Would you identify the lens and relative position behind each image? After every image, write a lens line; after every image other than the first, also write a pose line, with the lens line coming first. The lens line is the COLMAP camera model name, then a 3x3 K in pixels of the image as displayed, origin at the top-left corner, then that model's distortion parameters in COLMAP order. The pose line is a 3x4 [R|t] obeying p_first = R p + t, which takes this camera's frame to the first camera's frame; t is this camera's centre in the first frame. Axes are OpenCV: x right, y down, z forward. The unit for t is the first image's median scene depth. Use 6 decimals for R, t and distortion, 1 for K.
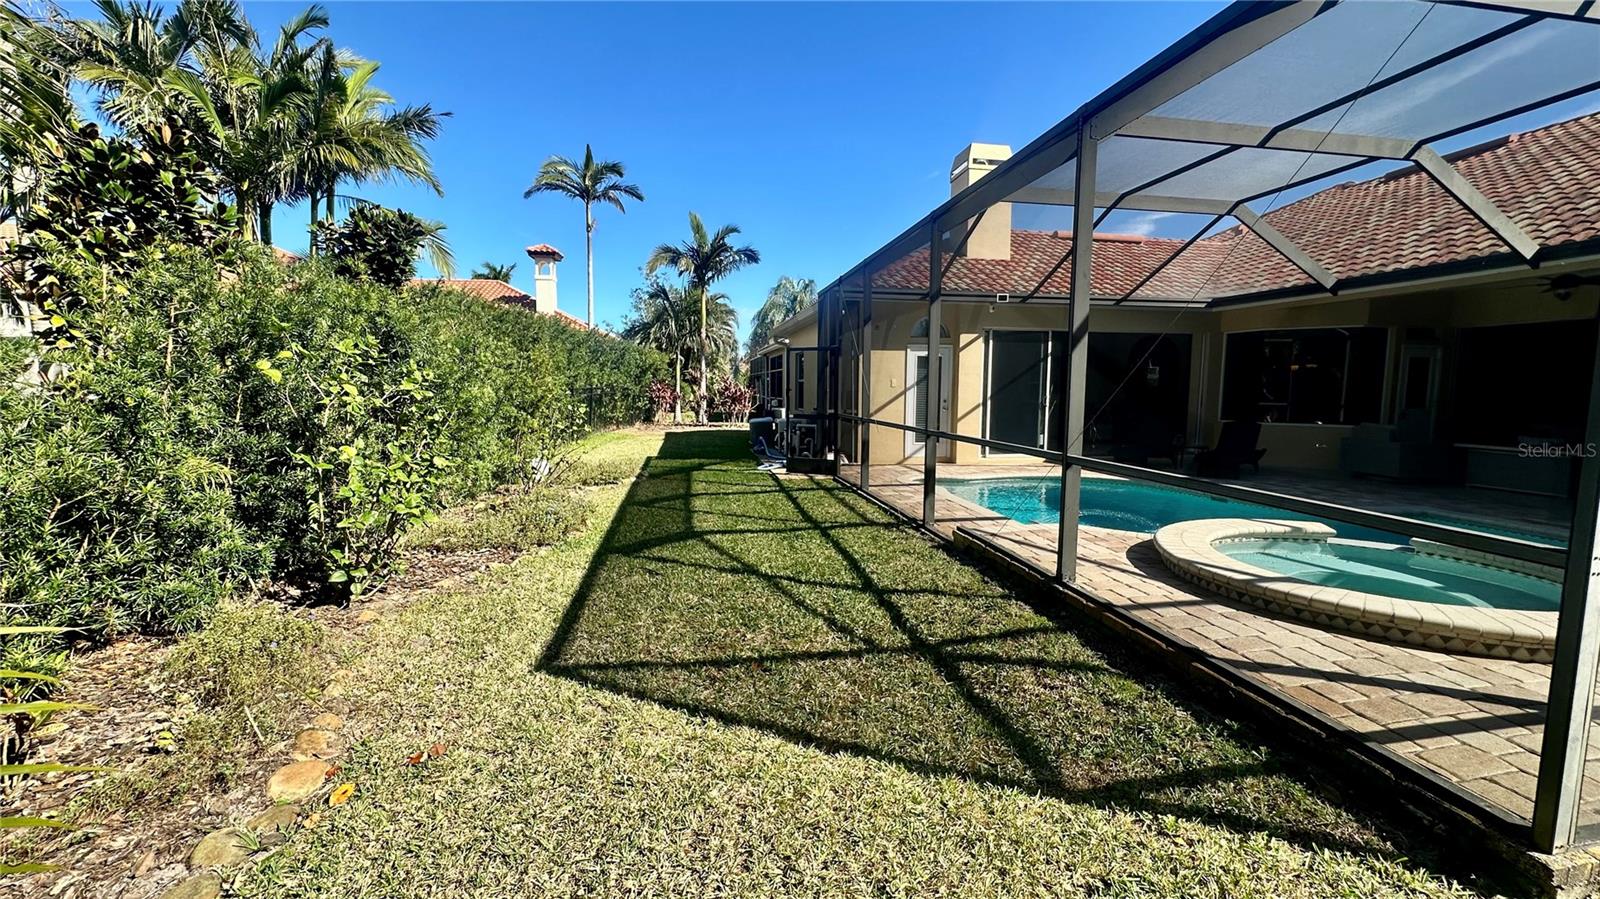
lens RADIAL K [[642.7, 0, 805.1], [0, 642.7, 447.8], [0, 0, 1]] dist [0.003022, 0.000165]
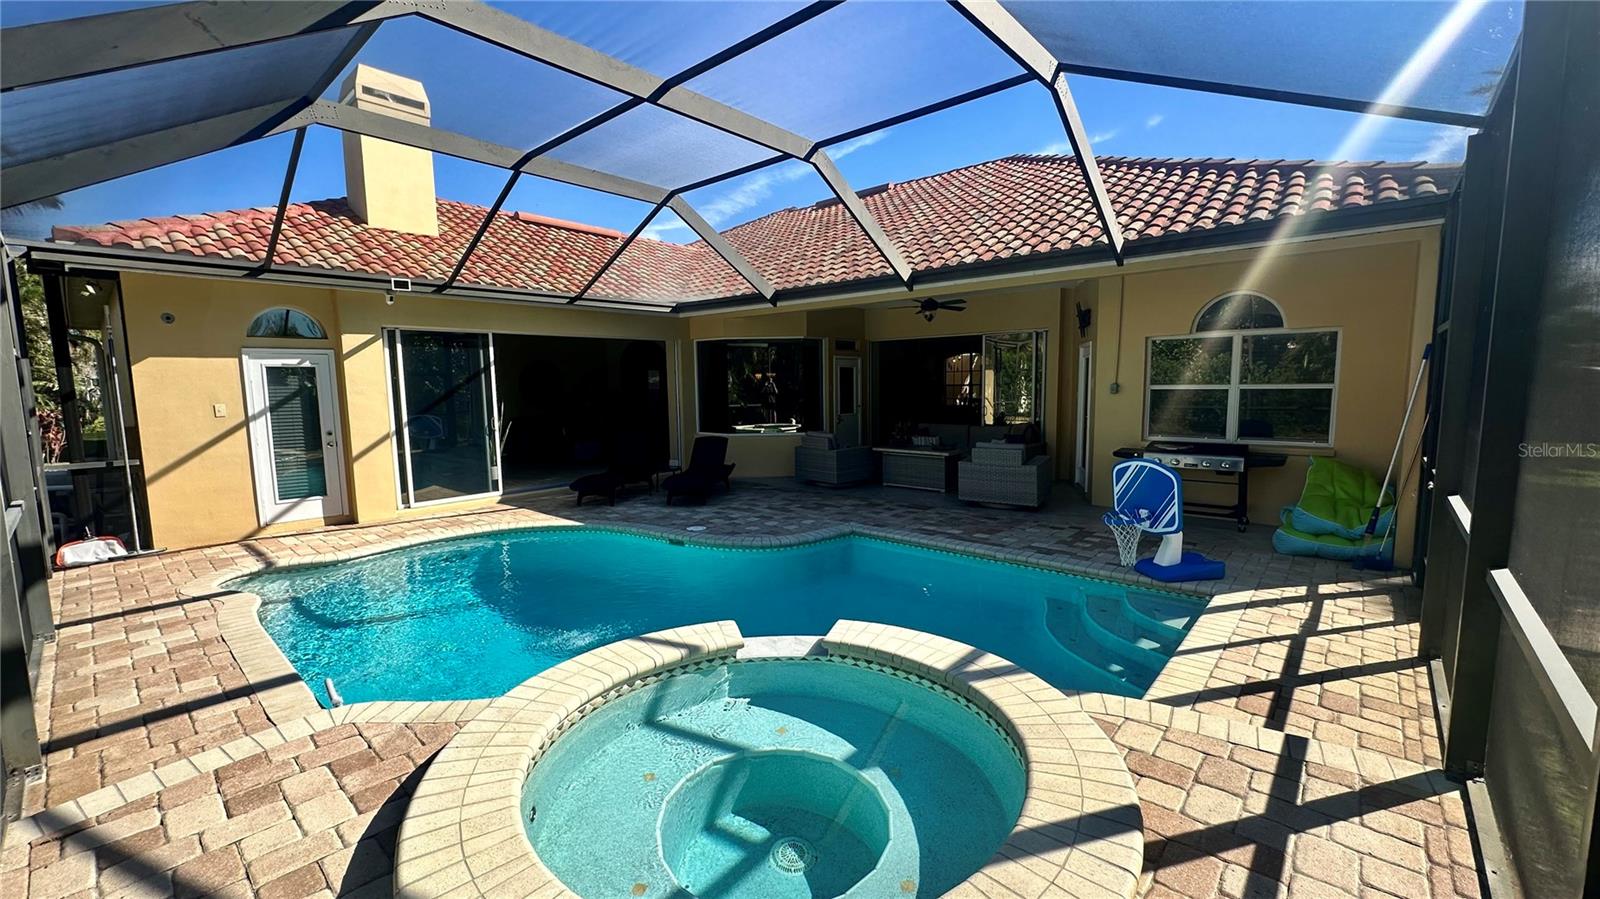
lens RADIAL K [[642.7, 0, 796.2], [0, 642.7, 449.9], [0, 0, 1]] dist [0.003022, 0.000165]
pose [[0.789631, -0.081969, 0.608082, 0.206949], [0.078054, 0.996404, 0.032956, -0.042424], [-0.608597, 0.021440, 0.793190, 0.183223]]
